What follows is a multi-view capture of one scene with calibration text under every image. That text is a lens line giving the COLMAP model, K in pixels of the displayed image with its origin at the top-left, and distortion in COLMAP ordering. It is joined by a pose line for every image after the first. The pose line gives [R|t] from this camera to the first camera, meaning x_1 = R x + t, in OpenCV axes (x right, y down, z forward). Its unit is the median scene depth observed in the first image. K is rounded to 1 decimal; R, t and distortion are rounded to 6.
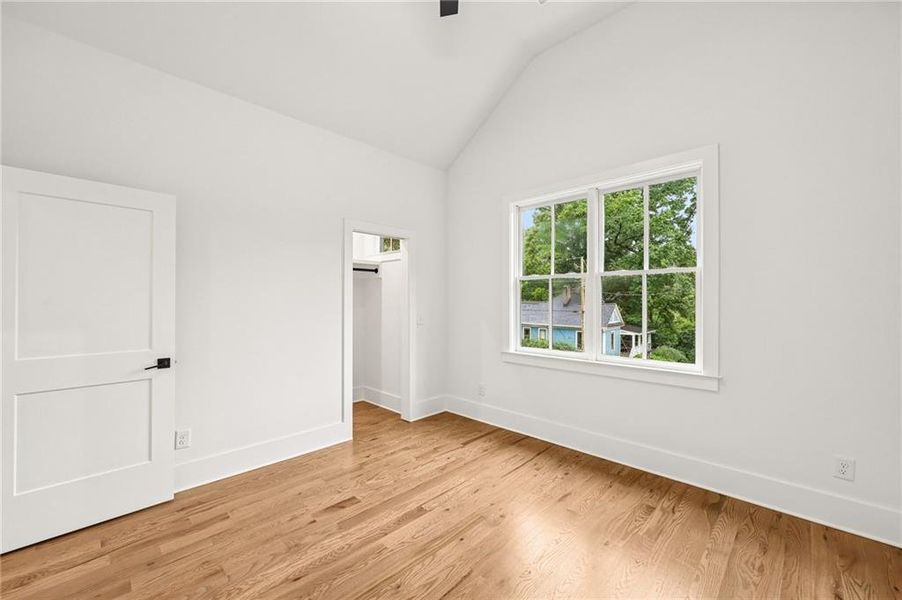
lens RADIAL K [[367.2, 0, 451.1], [0, 367.2, 299.0], [0, 0, 1]] dist [-0.001693, 0.000567]
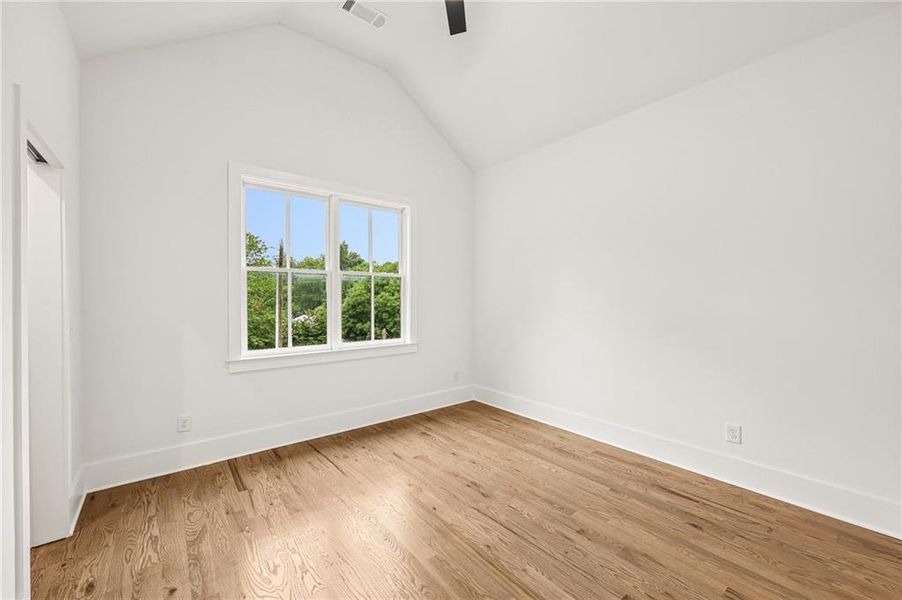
lens RADIAL K [[367.2, 0, 449.7], [0, 367.2, 300.0], [0, 0, 1]] dist [-0.001693, 0.000567]
pose [[0.101752, -0.005761, 0.994793, -0.703057], [-0.004596, 0.999970, 0.006261, 0.009334], [-0.994799, -0.005209, 0.101722, 0.554272]]
